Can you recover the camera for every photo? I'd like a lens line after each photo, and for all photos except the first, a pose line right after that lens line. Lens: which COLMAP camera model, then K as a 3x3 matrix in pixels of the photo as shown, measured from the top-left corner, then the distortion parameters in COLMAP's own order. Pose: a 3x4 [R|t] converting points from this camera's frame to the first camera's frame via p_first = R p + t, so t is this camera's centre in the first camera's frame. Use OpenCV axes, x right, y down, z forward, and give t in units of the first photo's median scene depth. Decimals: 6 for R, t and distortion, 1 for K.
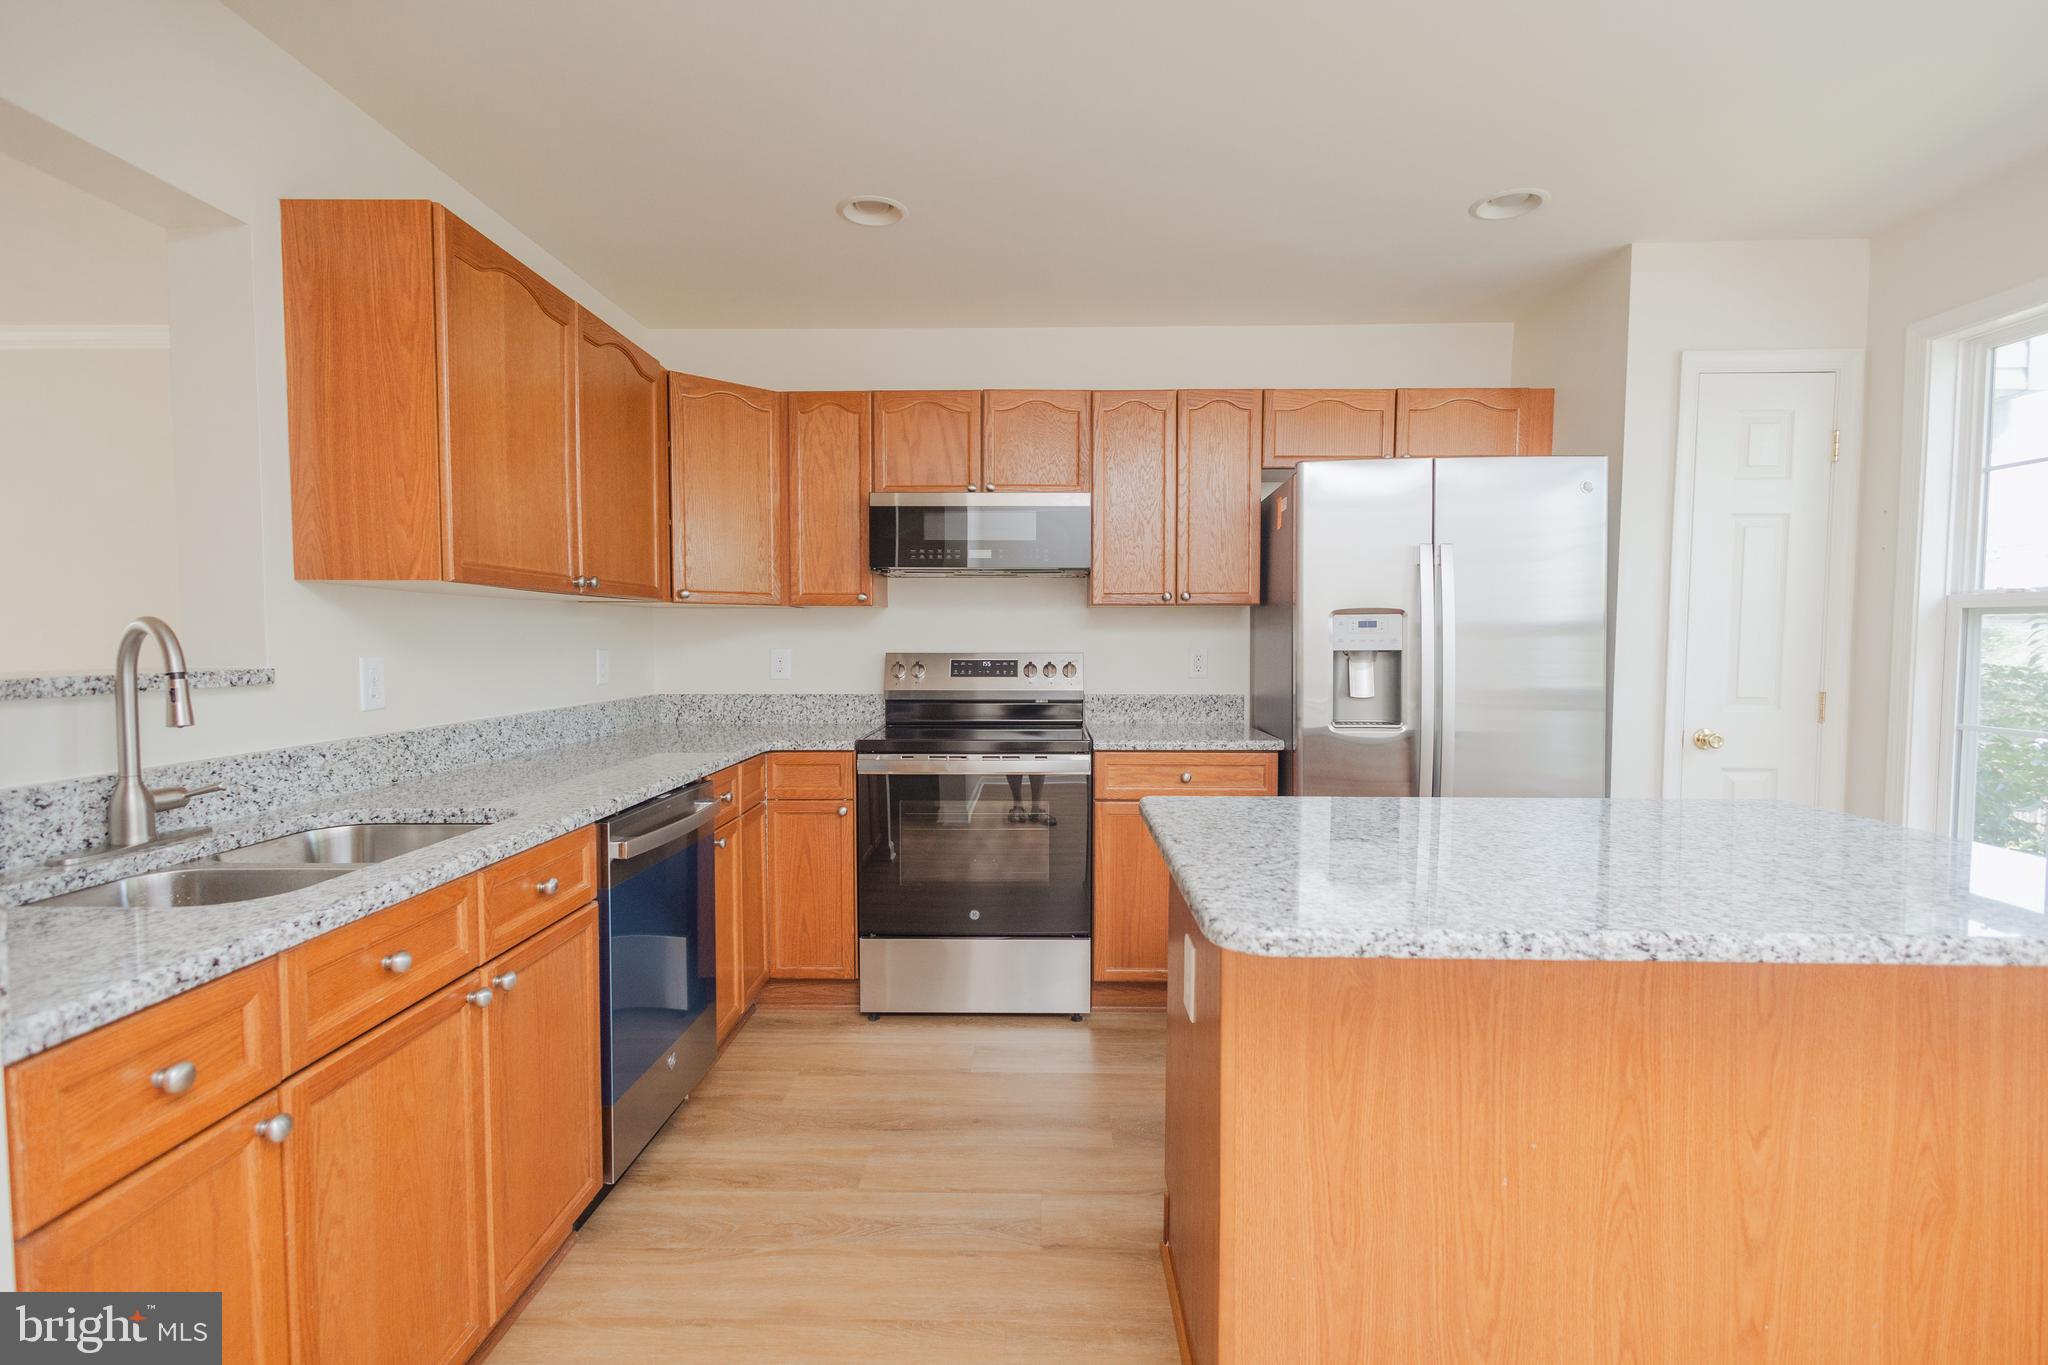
lens RADIAL K [[948.3, 0, 1024.0], [0, 948.3, 682.5], [0, 0, 1]] dist [0.001549, -0.000682]
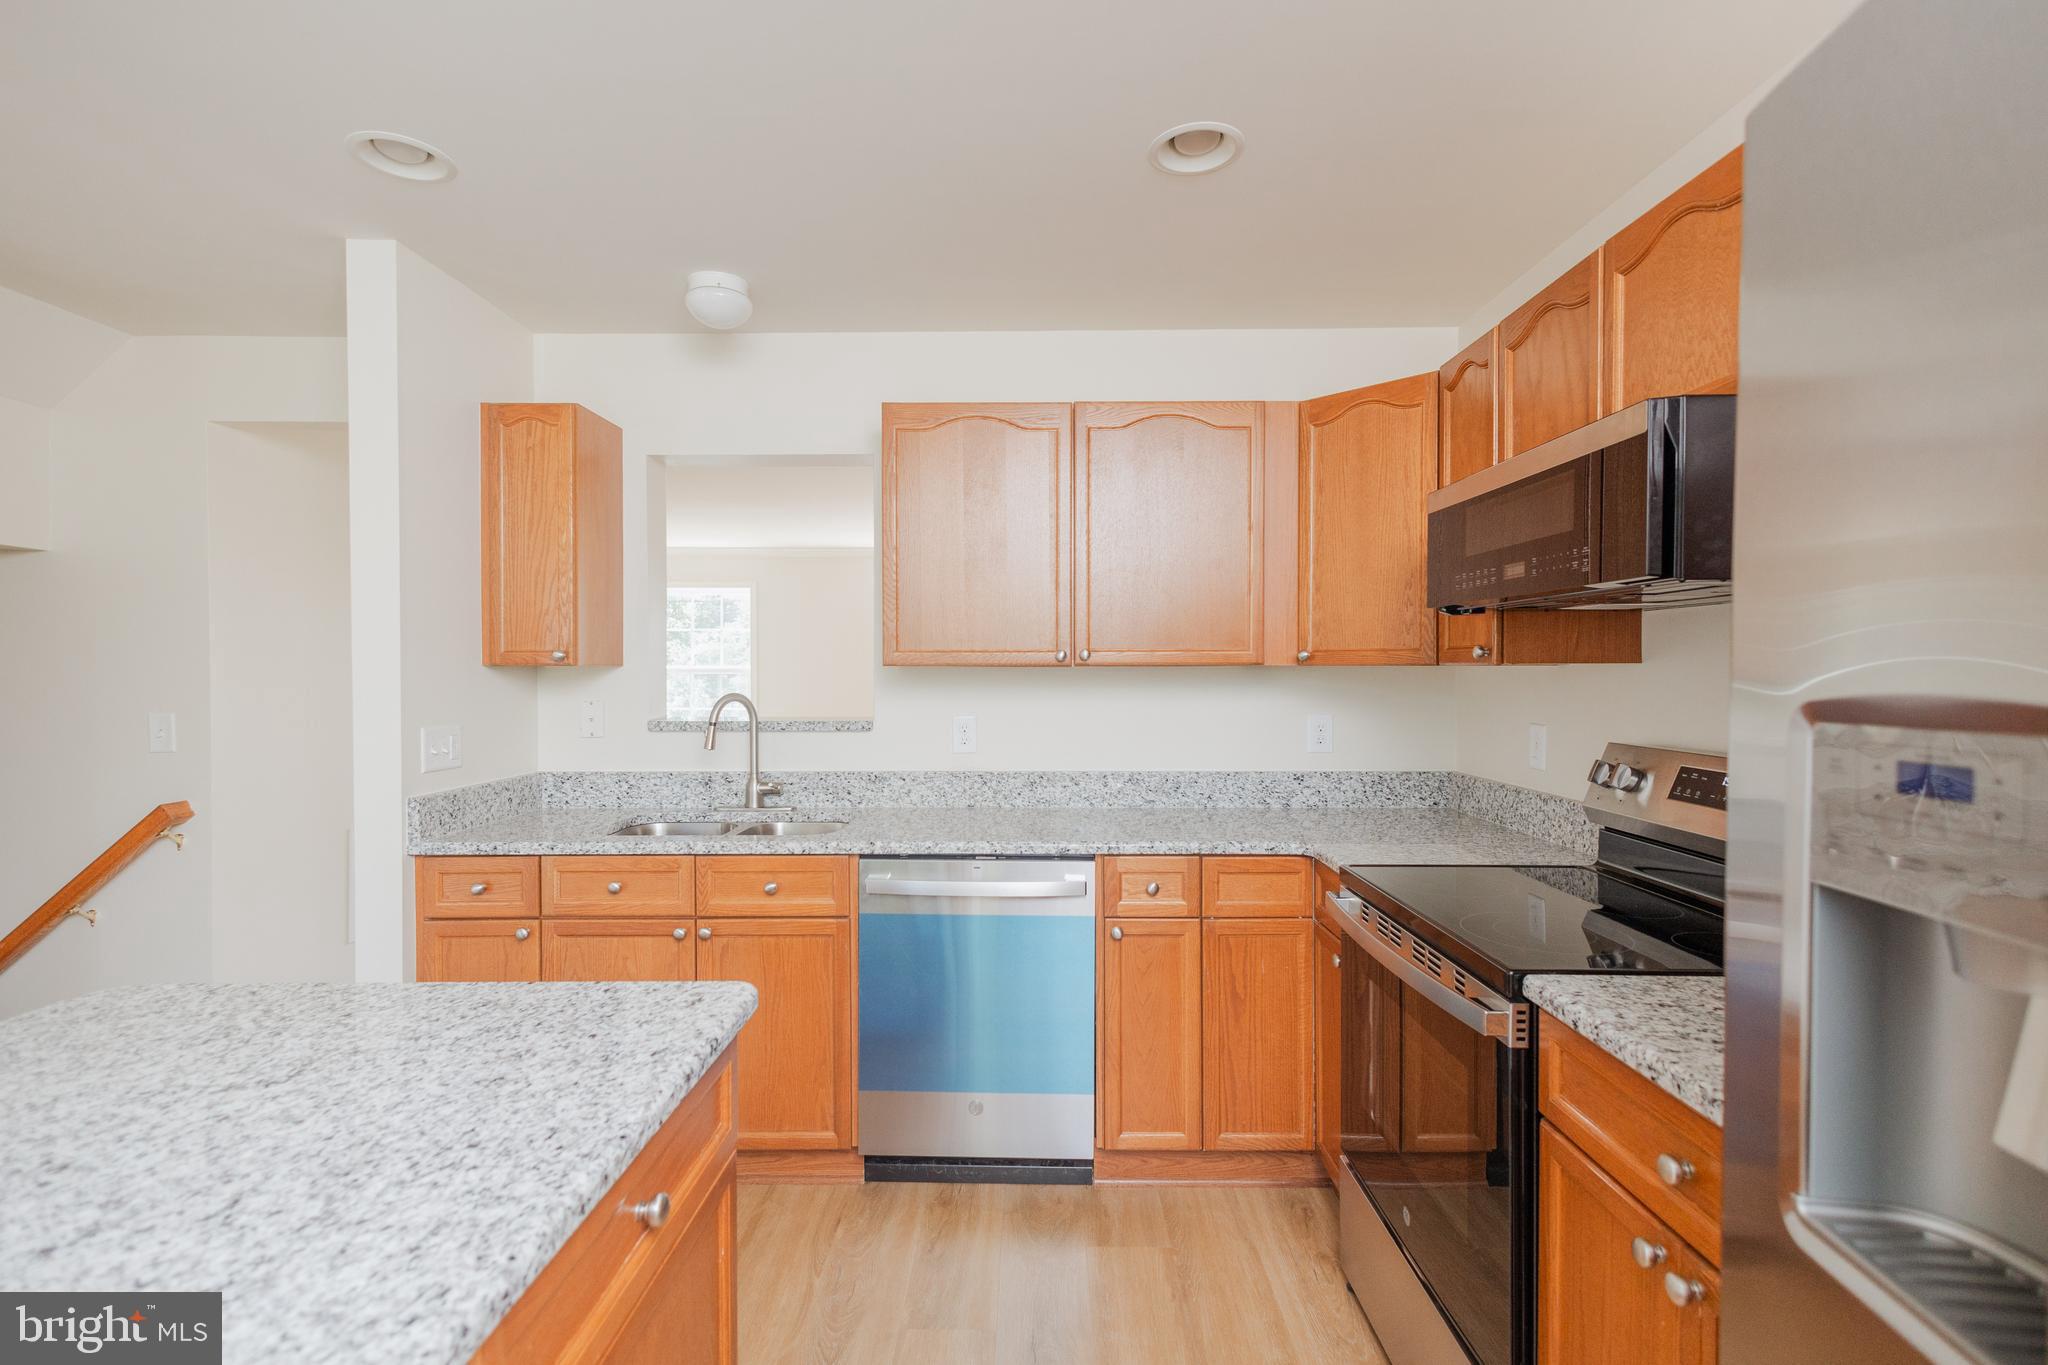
lens RADIAL K [[948.3, 0, 1024.0], [0, 948.3, 682.5], [0, 0, 1]] dist [0.001549, -0.000682]
pose [[0.015094, 0.014079, -0.999787, 0.610790], [-0.047736, 0.998771, 0.013344, -0.083667], [0.998746, 0.047525, 0.015747, 0.906291]]
